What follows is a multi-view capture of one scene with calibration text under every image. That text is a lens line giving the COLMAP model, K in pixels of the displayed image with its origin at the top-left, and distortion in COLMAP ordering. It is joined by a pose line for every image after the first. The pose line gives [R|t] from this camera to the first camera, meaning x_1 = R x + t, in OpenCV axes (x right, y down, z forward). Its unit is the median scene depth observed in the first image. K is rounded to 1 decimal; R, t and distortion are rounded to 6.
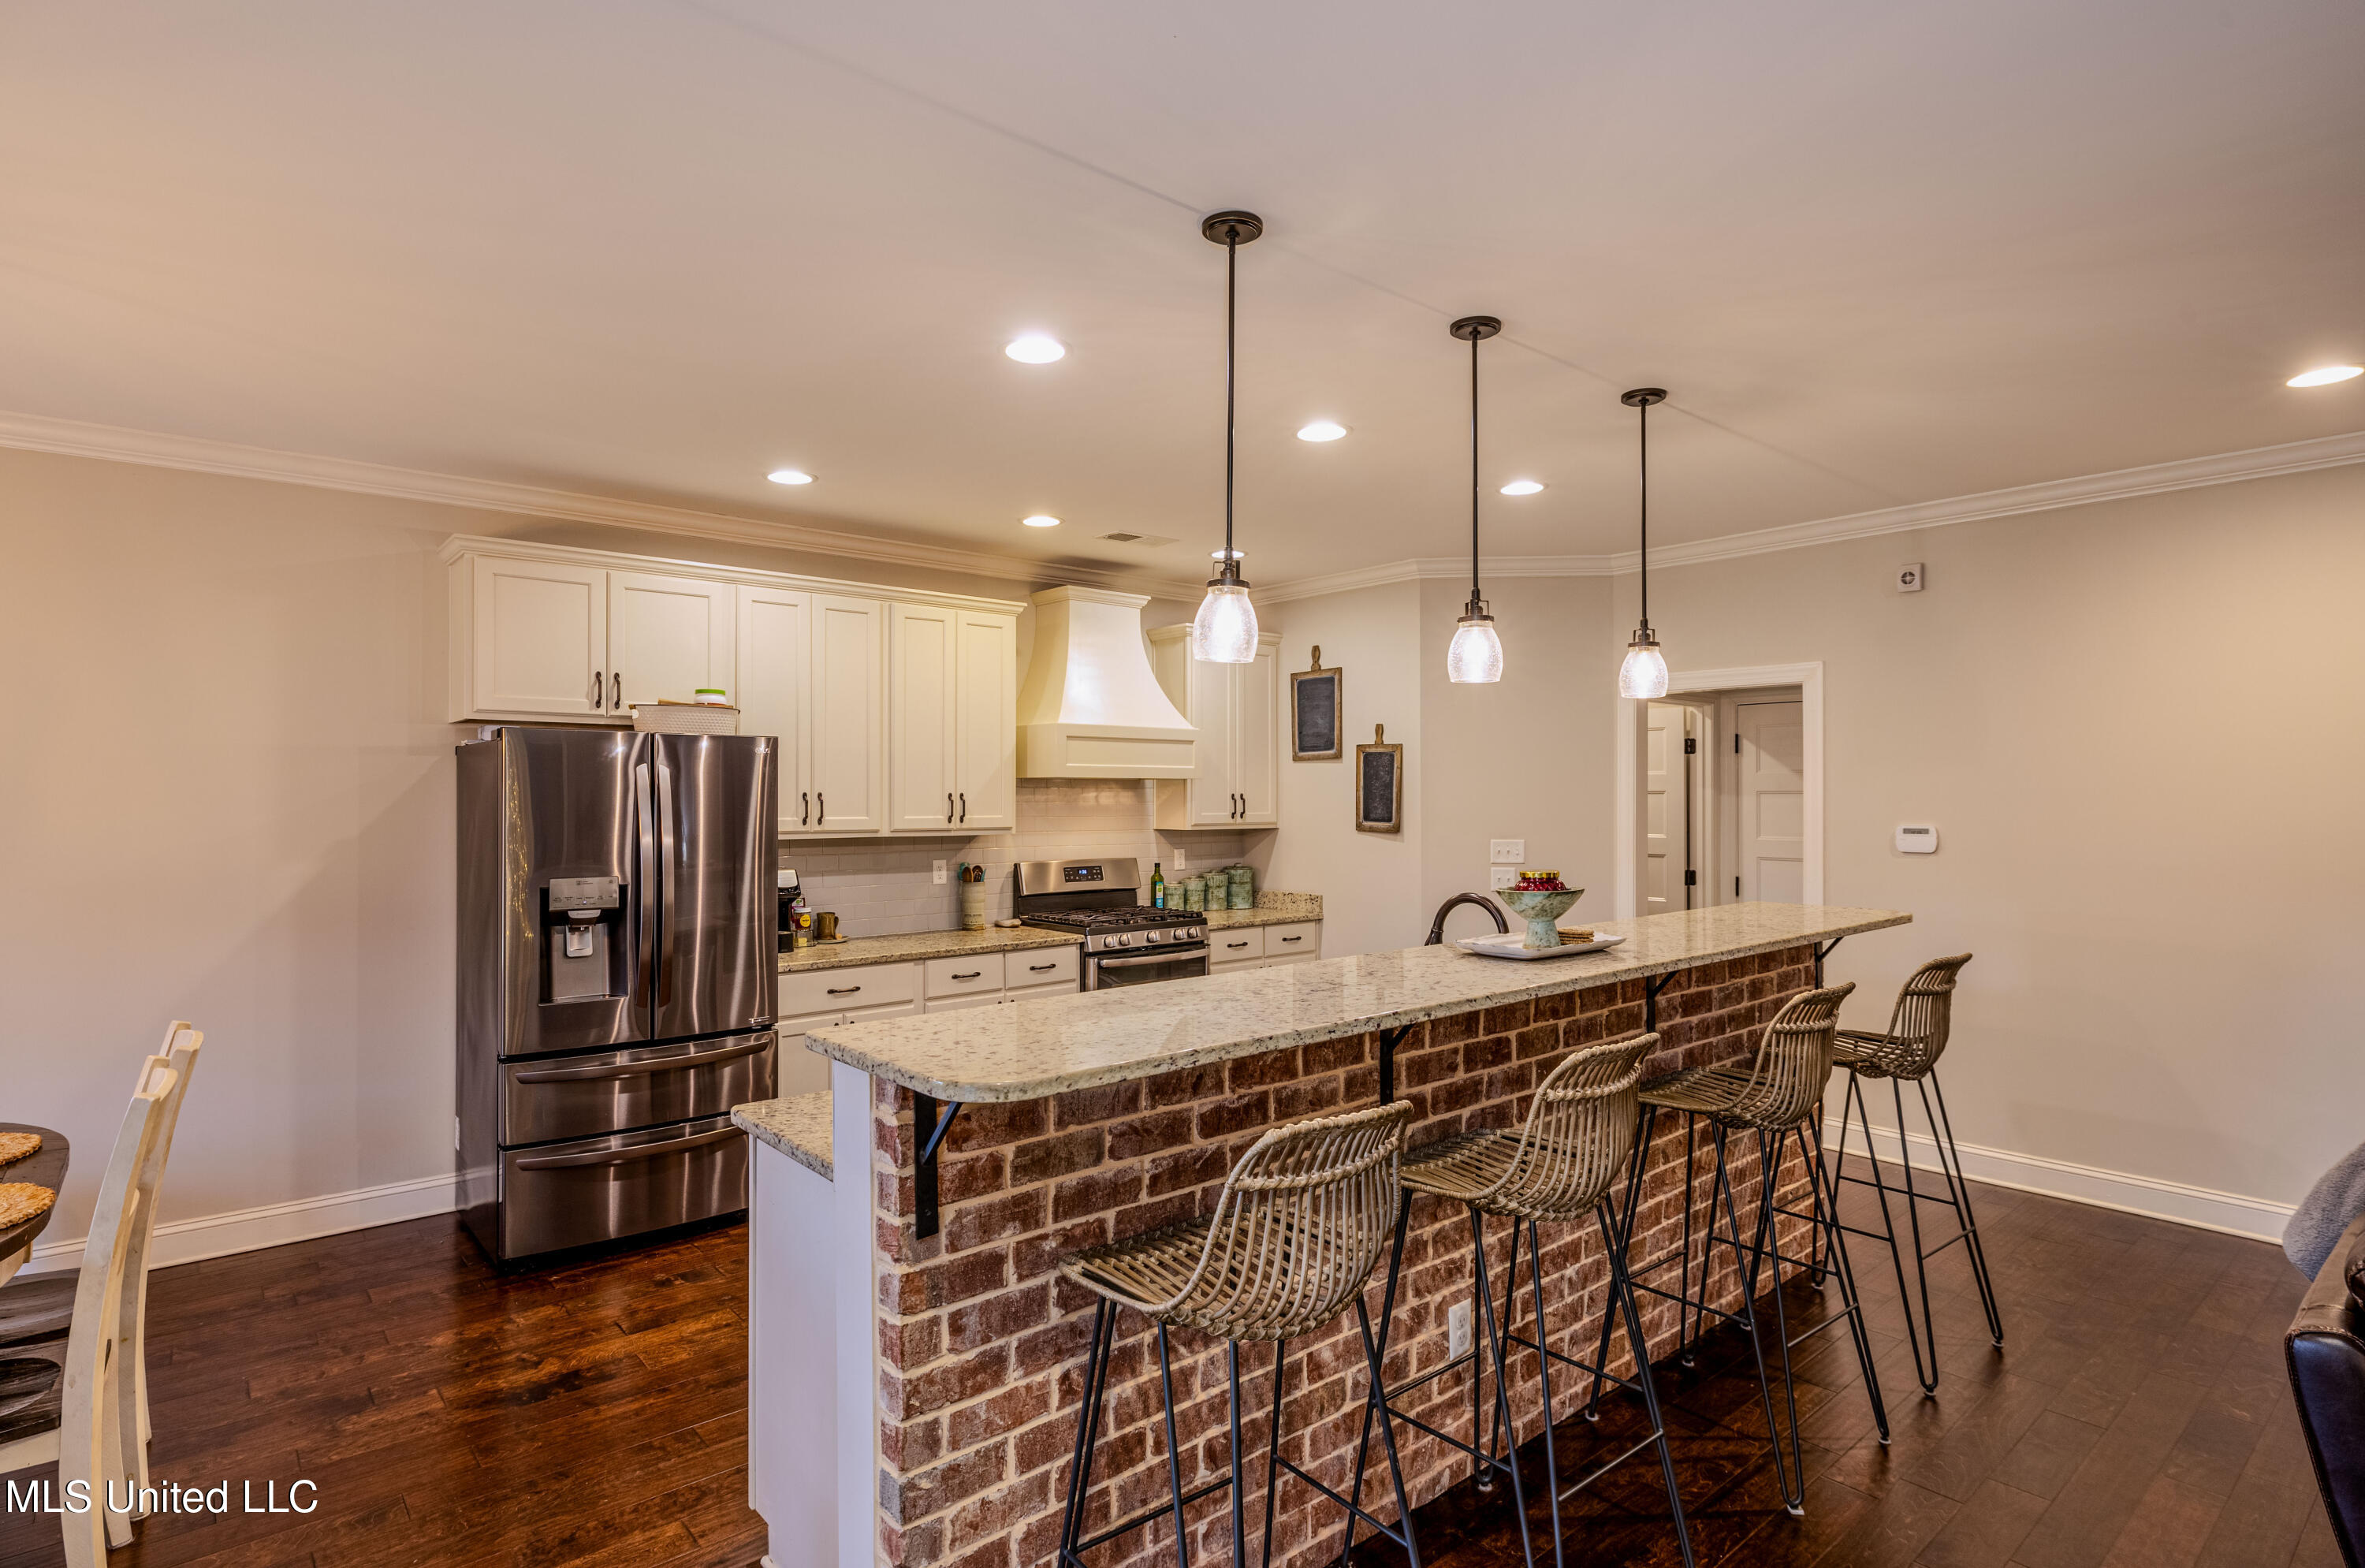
lens RADIAL K [[1206.9, 0, 1182.6], [0, 1206.9, 785.5], [0, 0, 1]] dist [-0.000289, -0.000355]
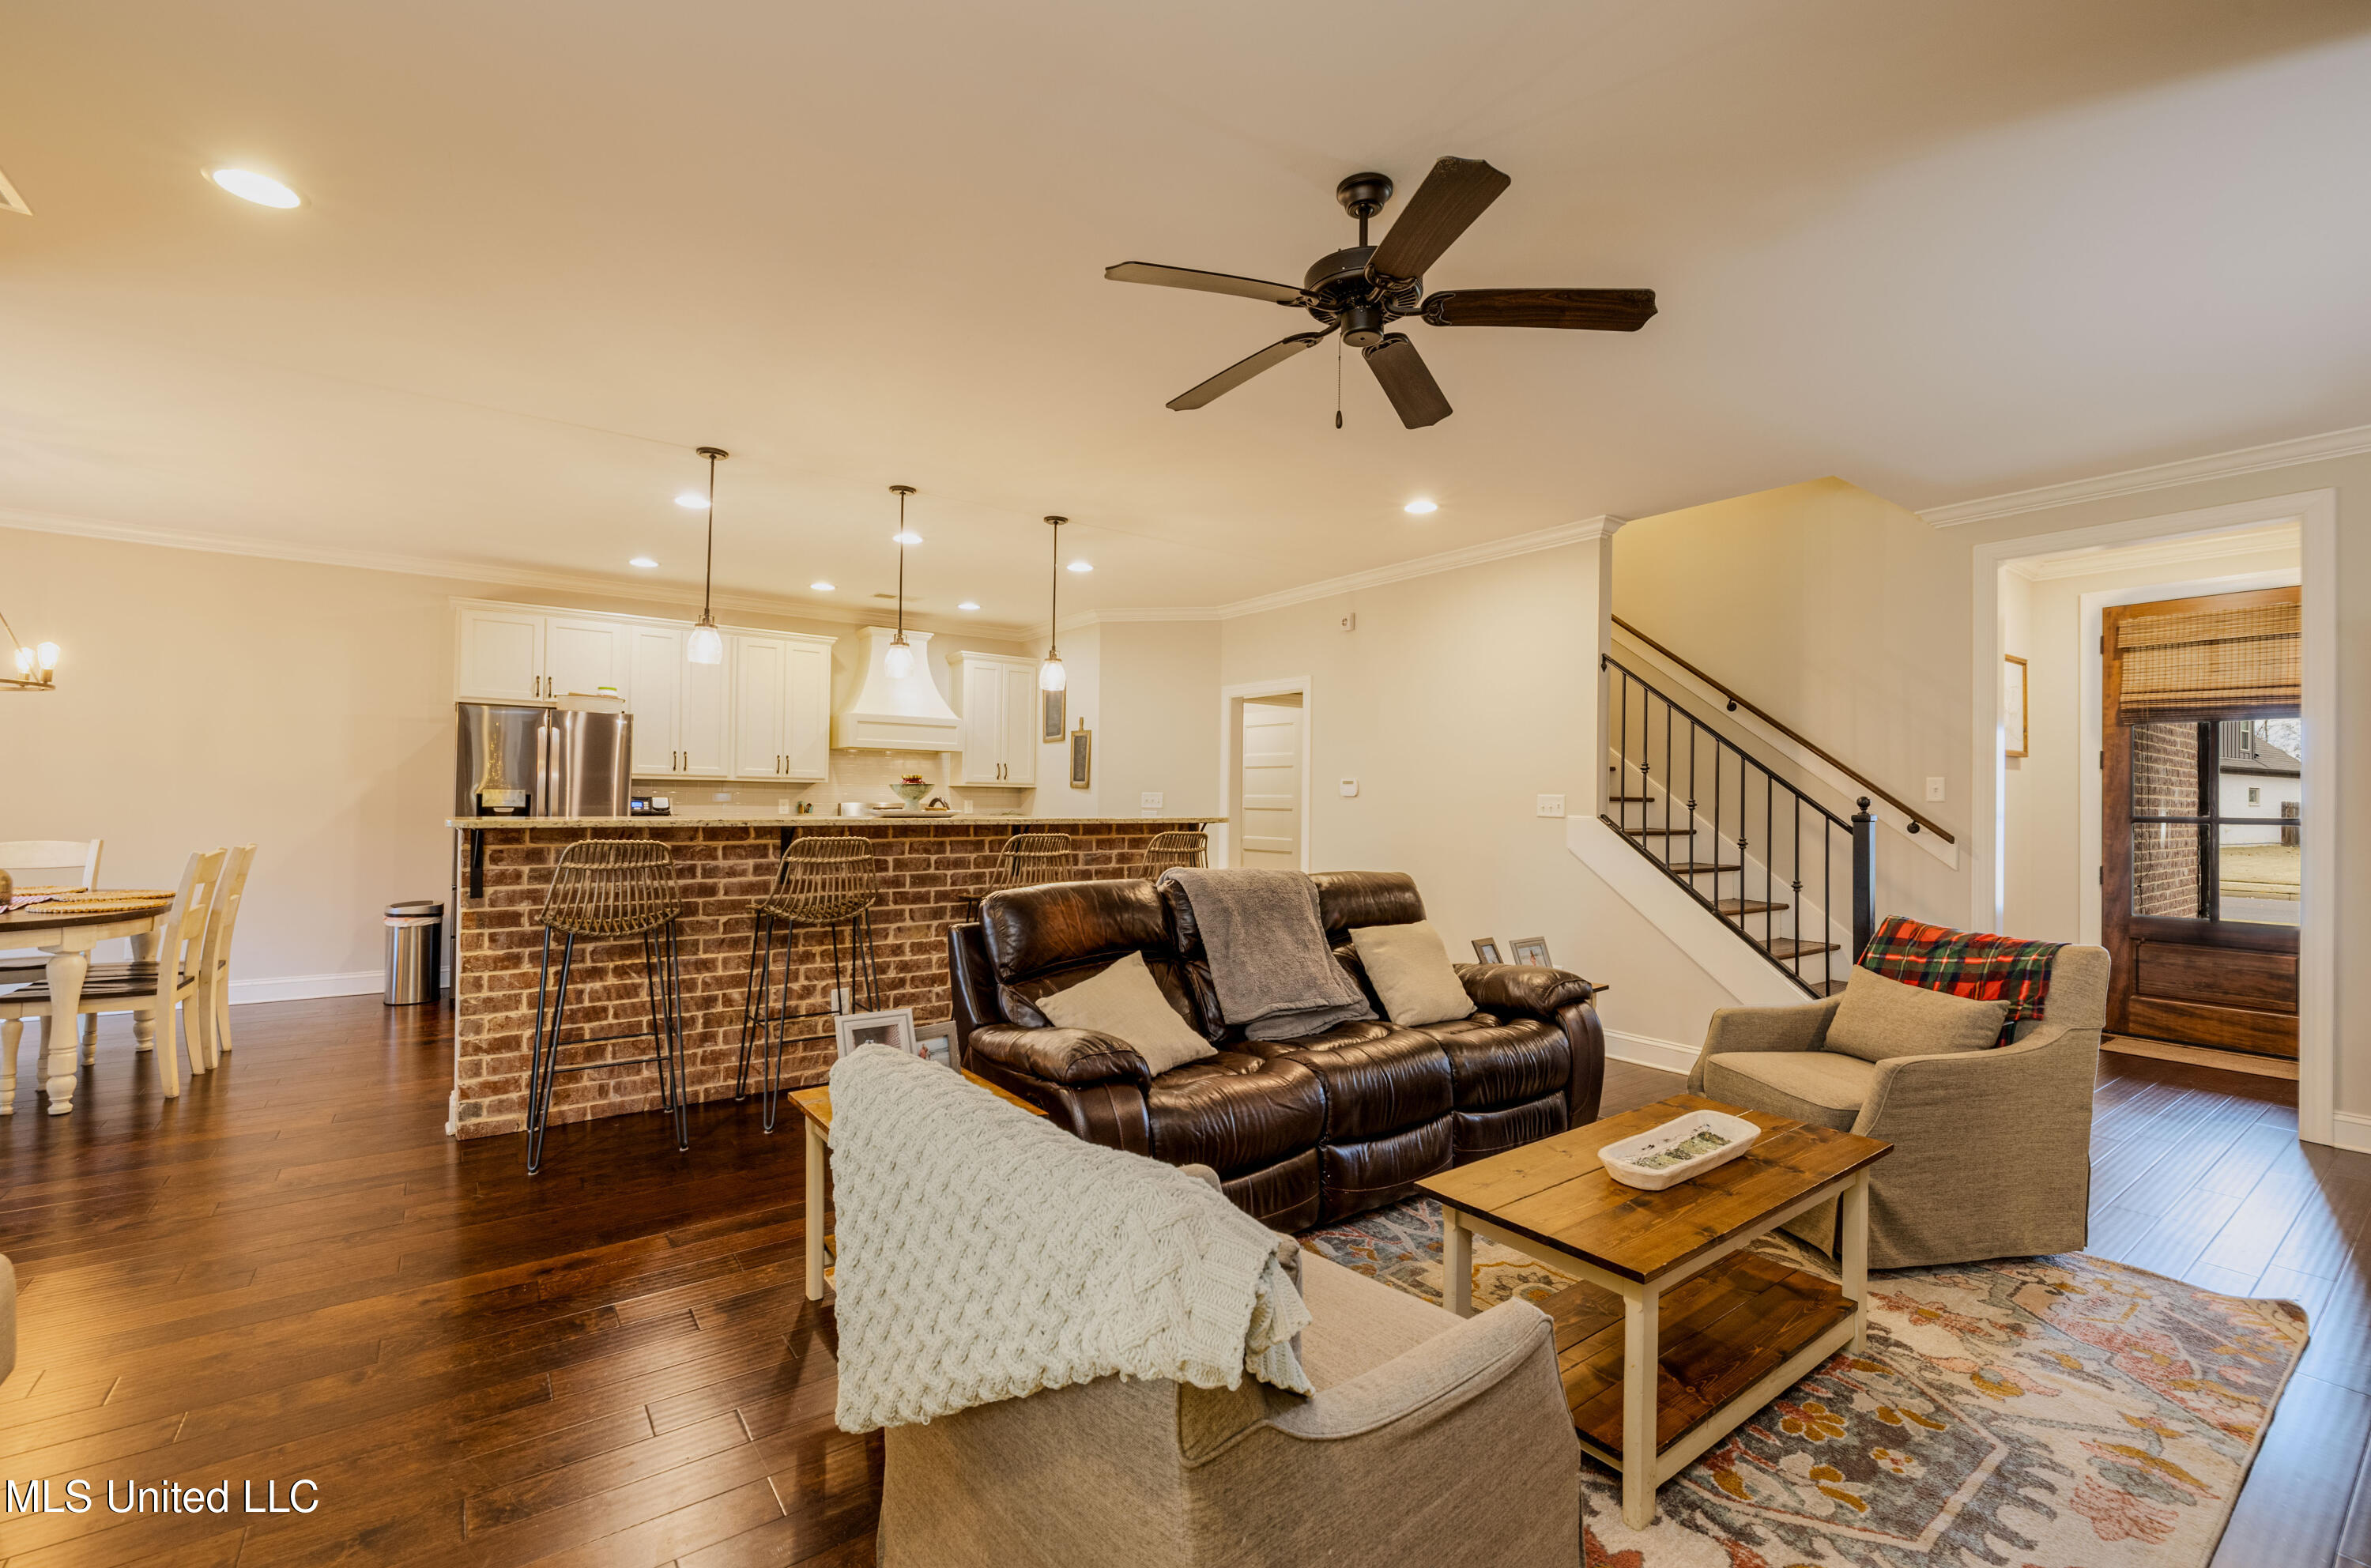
lens RADIAL K [[1005.4, 0, 1182.4], [0, 1005.4, 779.3], [0, 0, 1]] dist [0.001364, -0.000567]
pose [[0.997434, 0.012168, -0.070545, 0.420998], [-0.013047, 0.999843, -0.012009, 0.045780], [0.070388, 0.012898, 0.997436, -0.284879]]
